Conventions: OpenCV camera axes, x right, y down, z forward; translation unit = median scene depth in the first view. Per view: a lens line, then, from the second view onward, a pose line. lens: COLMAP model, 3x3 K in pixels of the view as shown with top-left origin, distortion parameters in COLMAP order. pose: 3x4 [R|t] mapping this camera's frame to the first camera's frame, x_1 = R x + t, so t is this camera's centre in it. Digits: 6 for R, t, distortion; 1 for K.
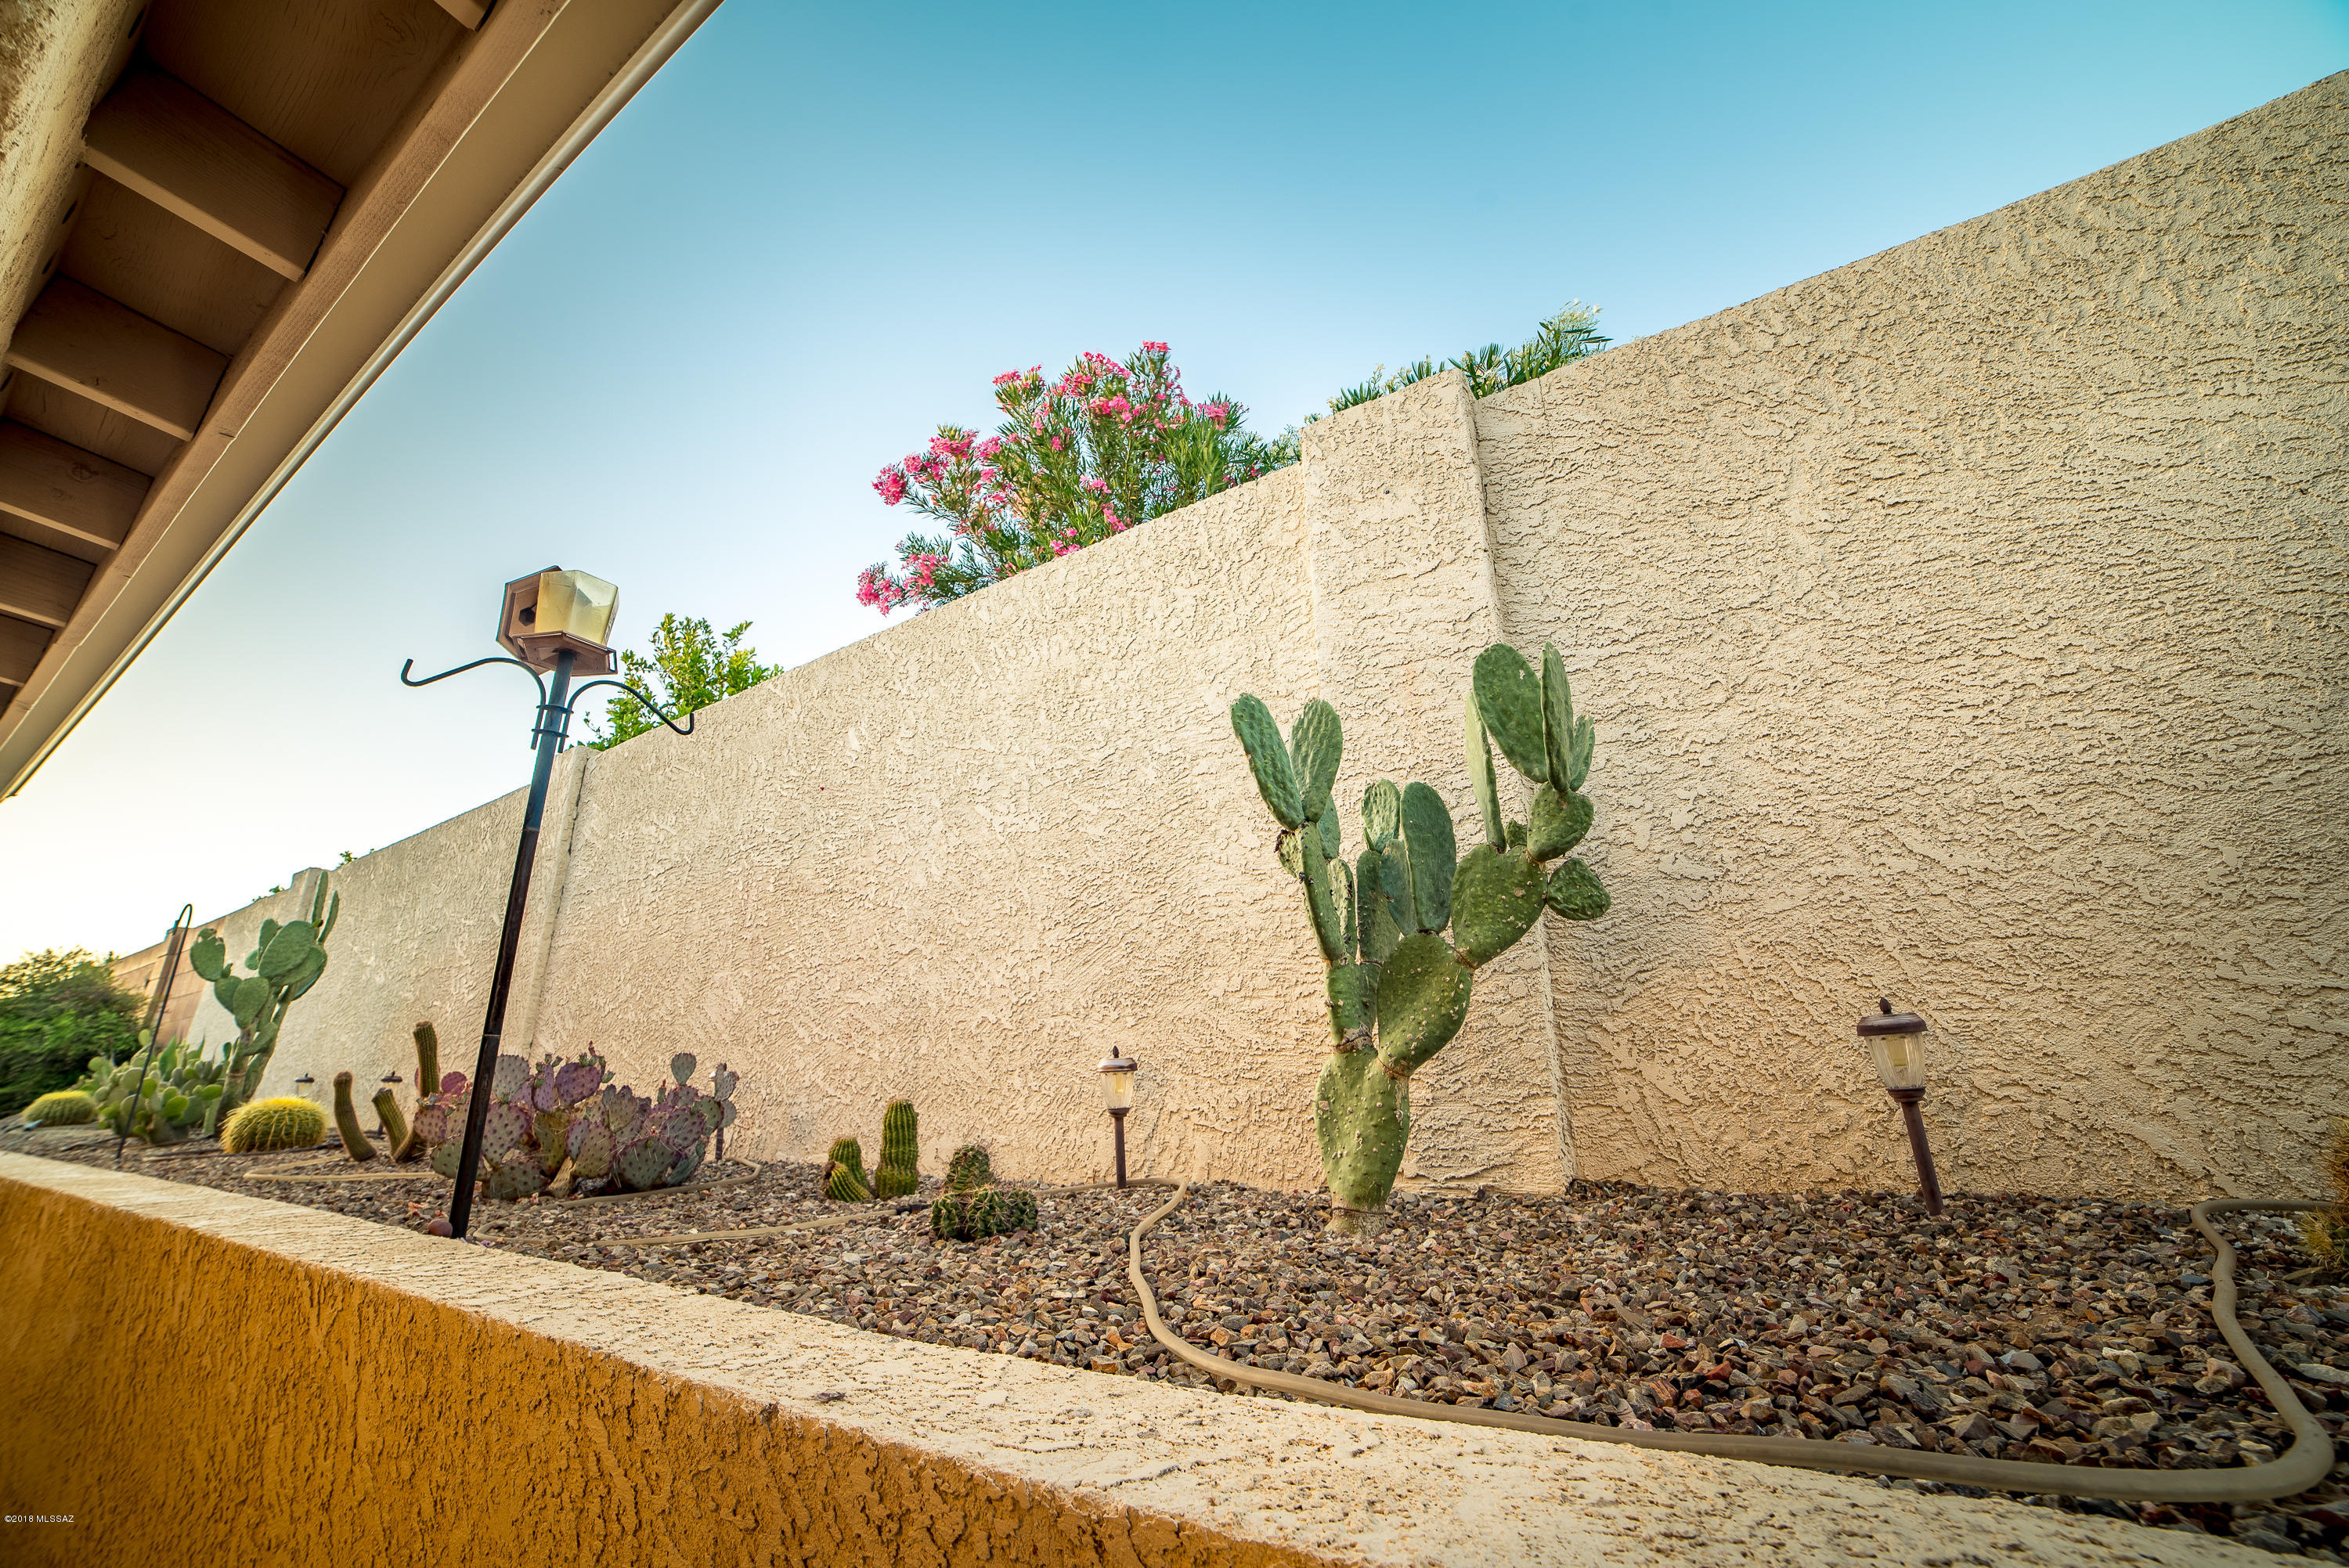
lens RADIAL K [[914.3, 0, 1180.2], [0, 914.3, 786.8], [0, 0, 1]] dist [-0.022737, 0.010179]
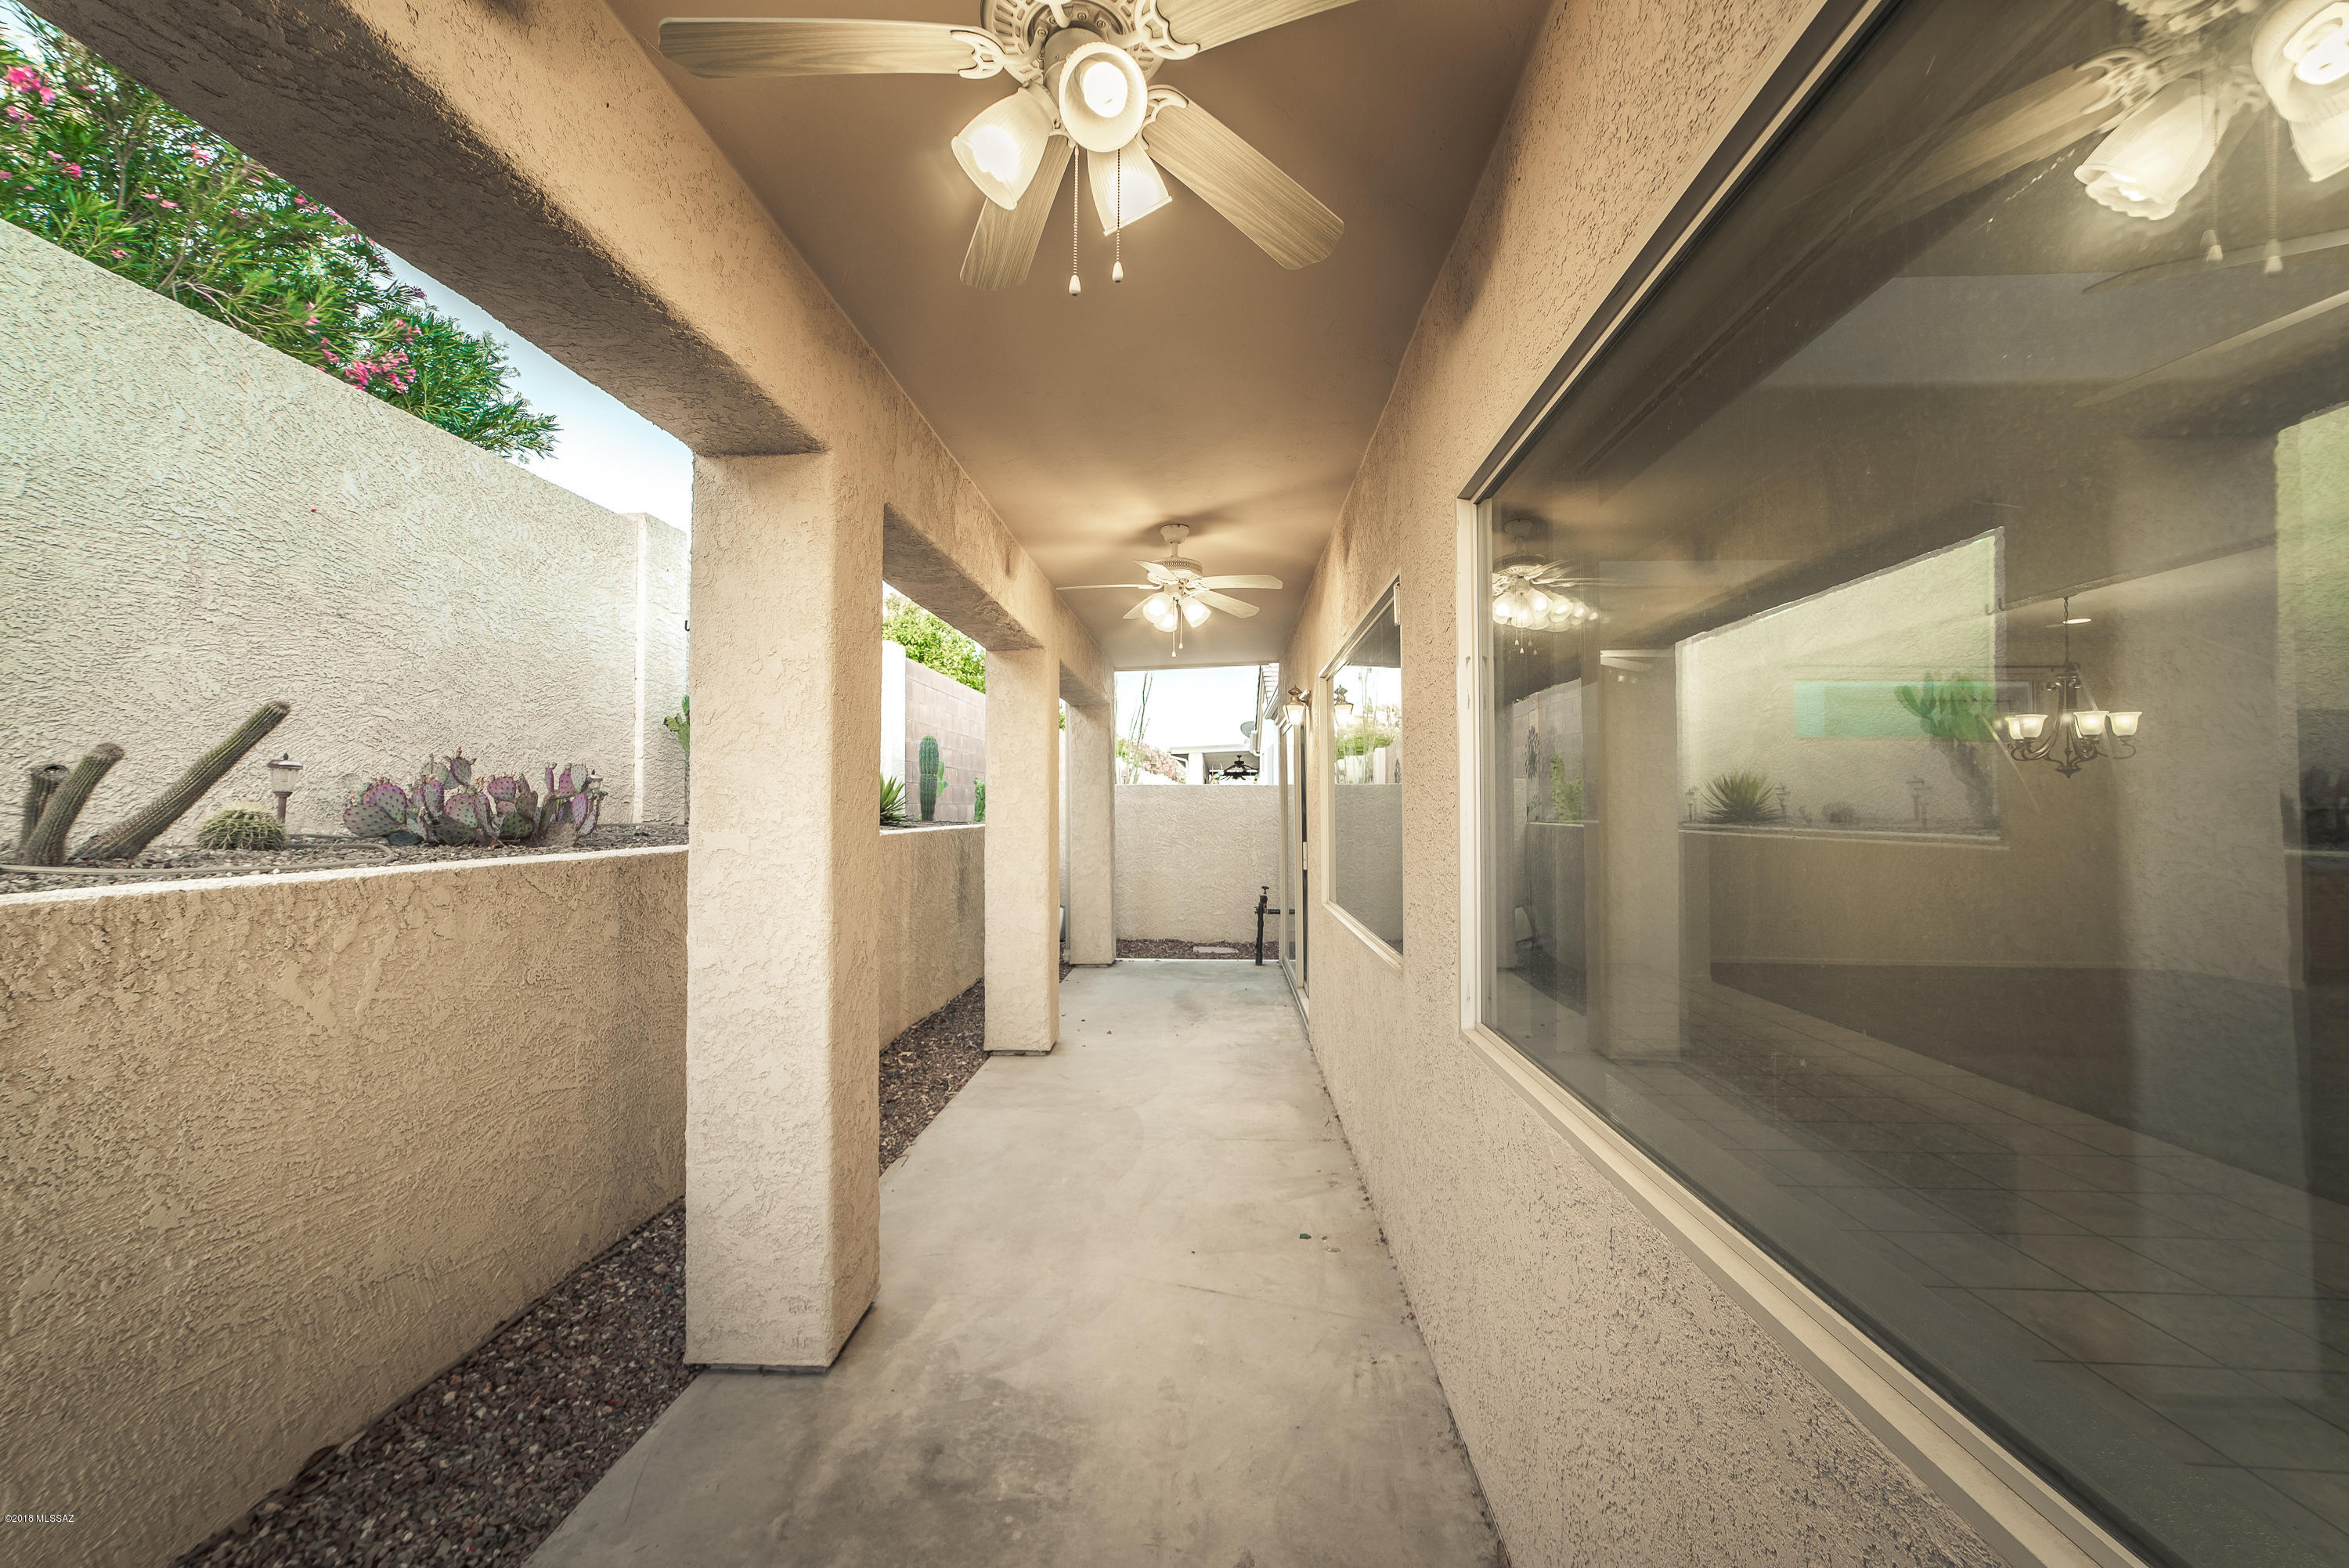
lens RADIAL K [[914.3, 0, 1180.2], [0, 914.3, 786.8], [0, 0, 1]] dist [-0.022737, 0.010179]
pose [[-0.517852, 0.037405, 0.854652, -2.115092], [-0.251599, 0.948199, -0.193948, 0.303032], [-0.817635, -0.315466, -0.481616, 0.665432]]
